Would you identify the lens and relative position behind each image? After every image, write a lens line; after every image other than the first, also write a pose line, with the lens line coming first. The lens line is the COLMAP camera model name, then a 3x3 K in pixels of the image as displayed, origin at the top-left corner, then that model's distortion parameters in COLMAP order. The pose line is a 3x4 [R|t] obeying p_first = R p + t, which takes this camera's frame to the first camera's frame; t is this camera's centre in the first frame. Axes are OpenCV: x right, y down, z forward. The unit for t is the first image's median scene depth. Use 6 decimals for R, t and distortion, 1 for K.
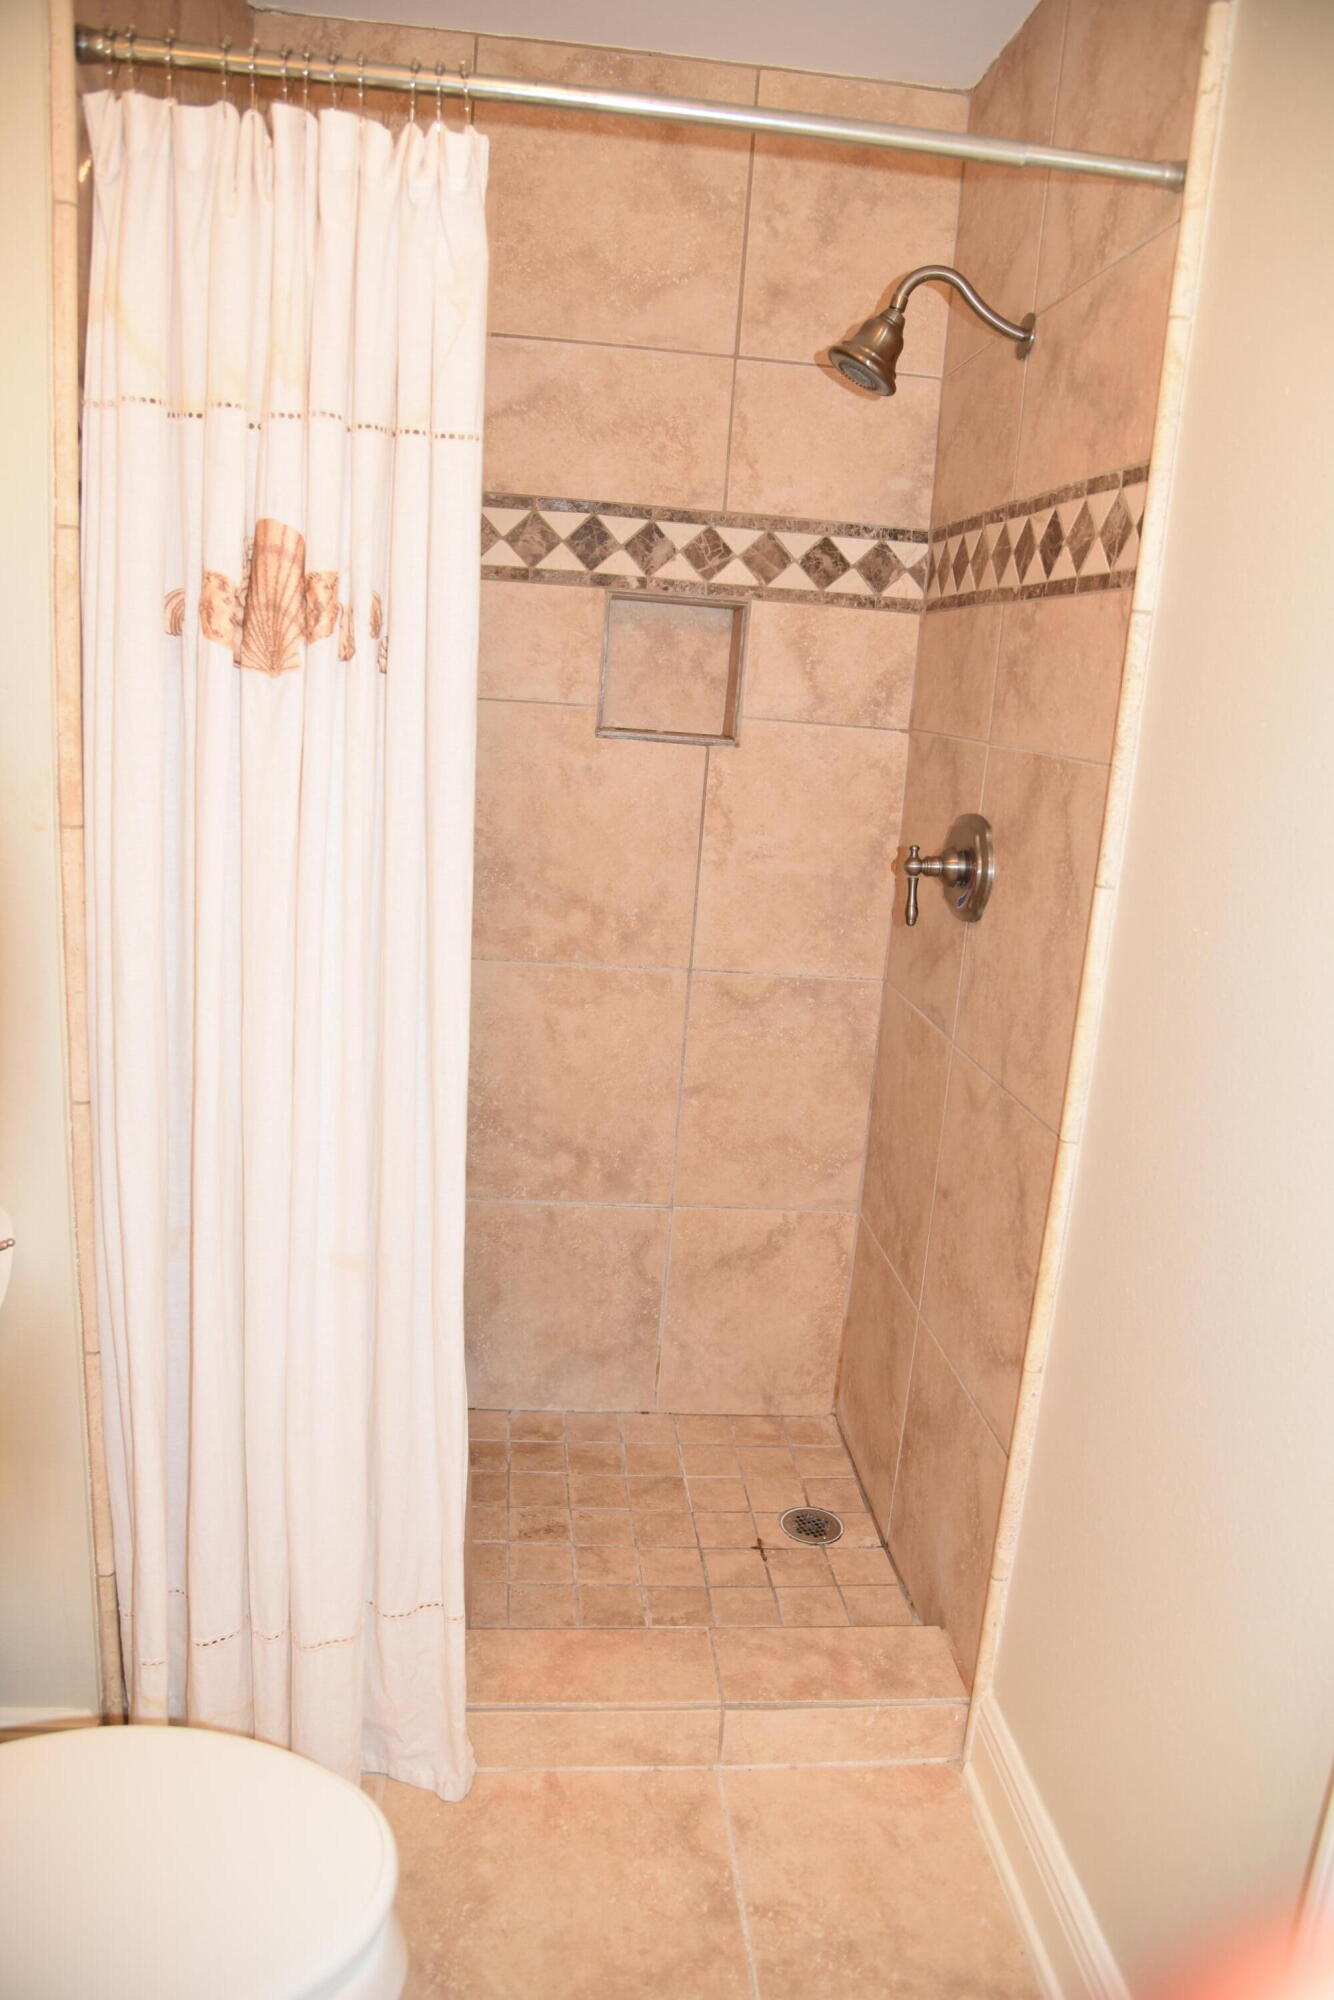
lens RADIAL K [[1311.0, 0, 667.0], [0, 1311.0, 1000.0], [0, 0, 1]] dist [-0.075024, 0.001378]
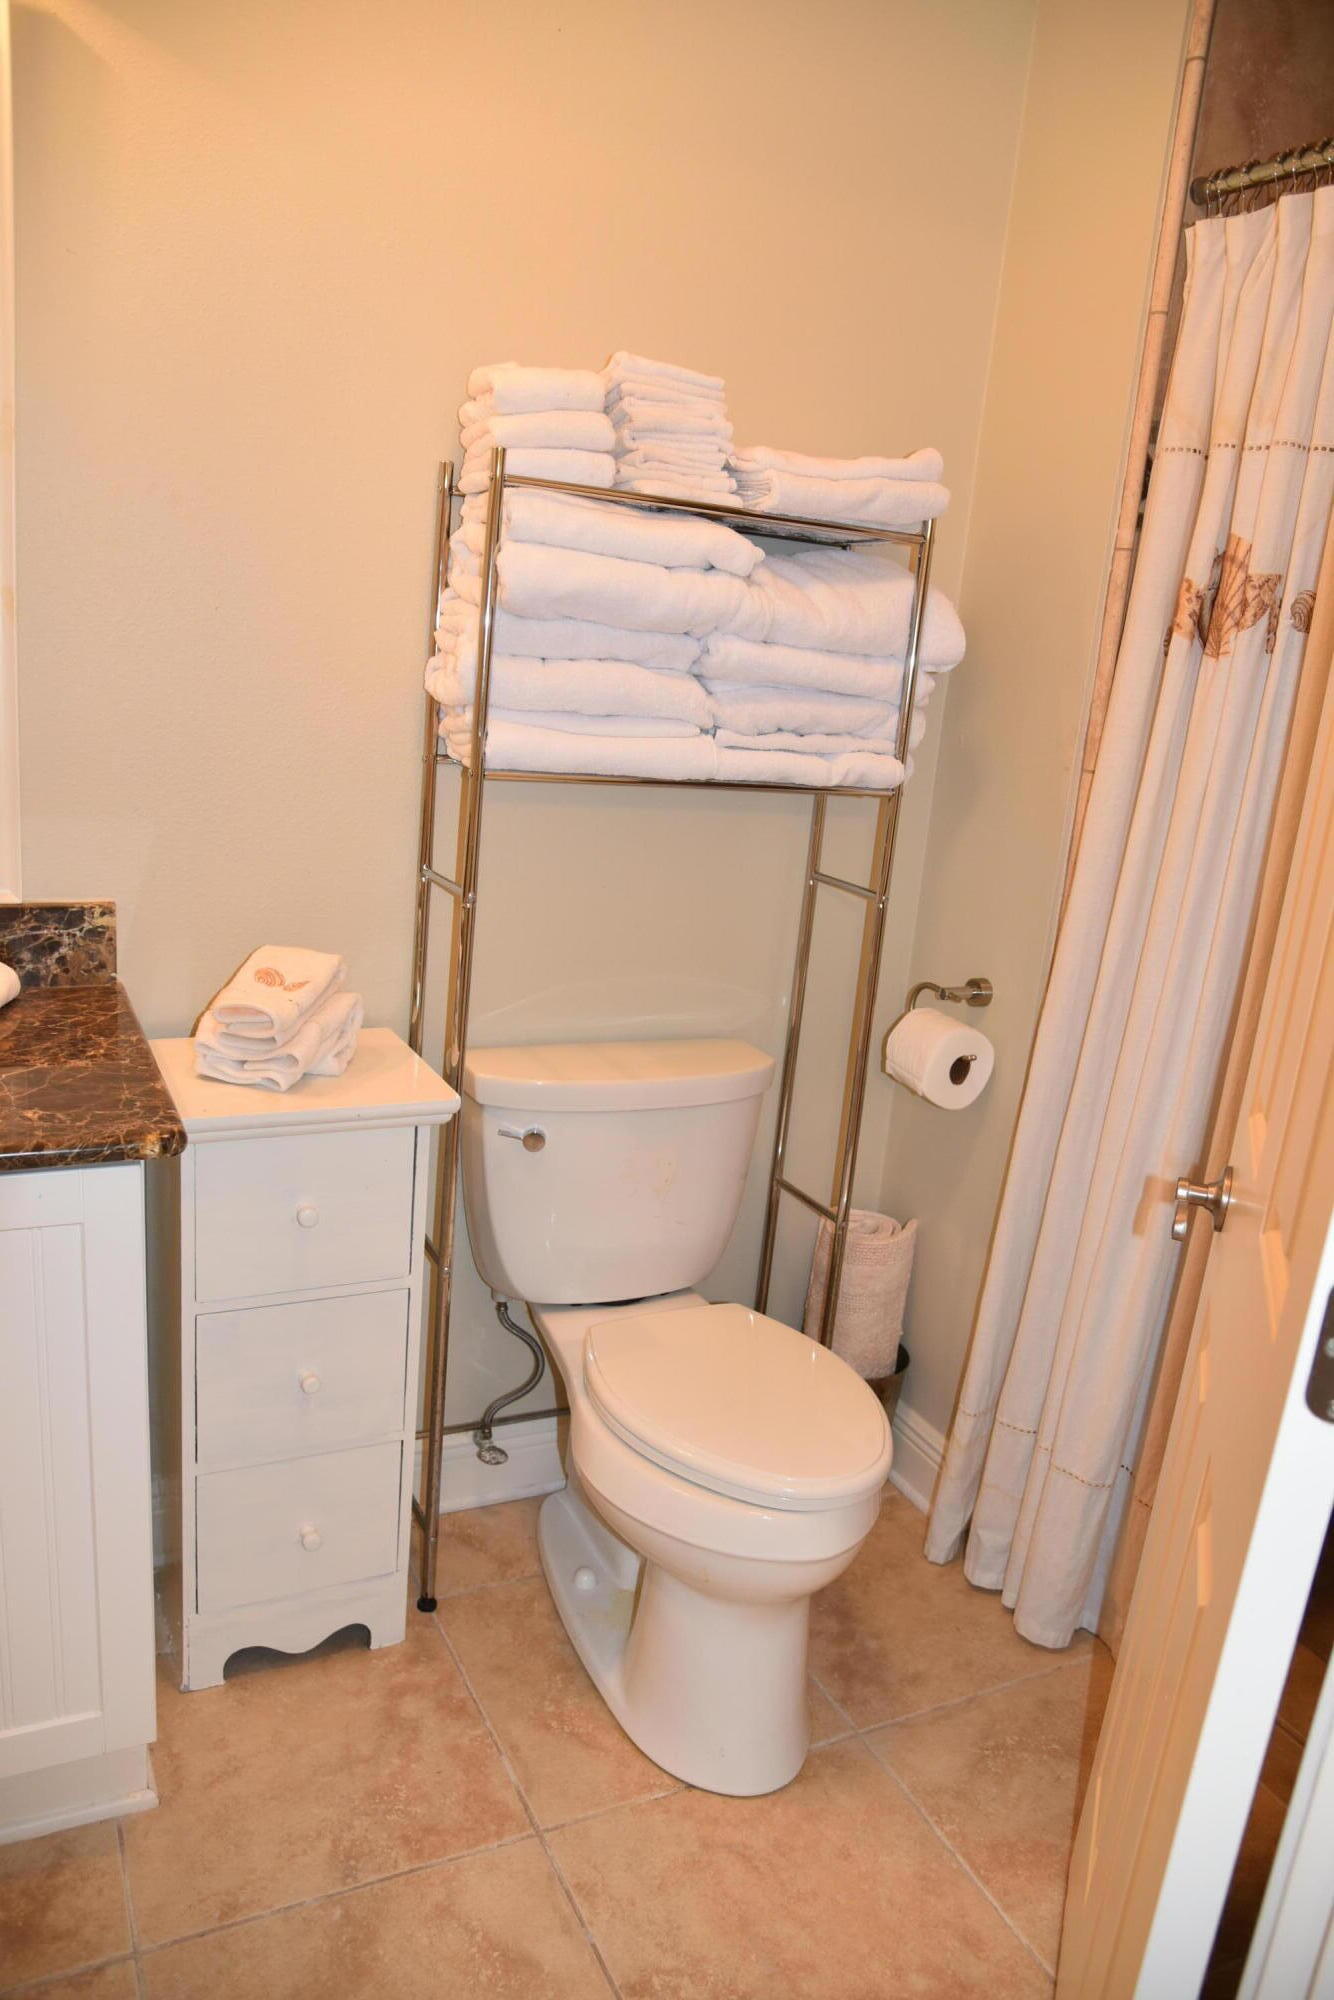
lens RADIAL K [[1311.0, 0, 667.0], [0, 1311.0, 1000.0], [0, 0, 1]] dist [-0.075024, 0.001378]
pose [[0.362371, 0.222014, -0.905206, 0.696838], [-0.278581, 0.952617, 0.122121, 0.053634], [0.889427, 0.207920, 0.407049, 0.110211]]
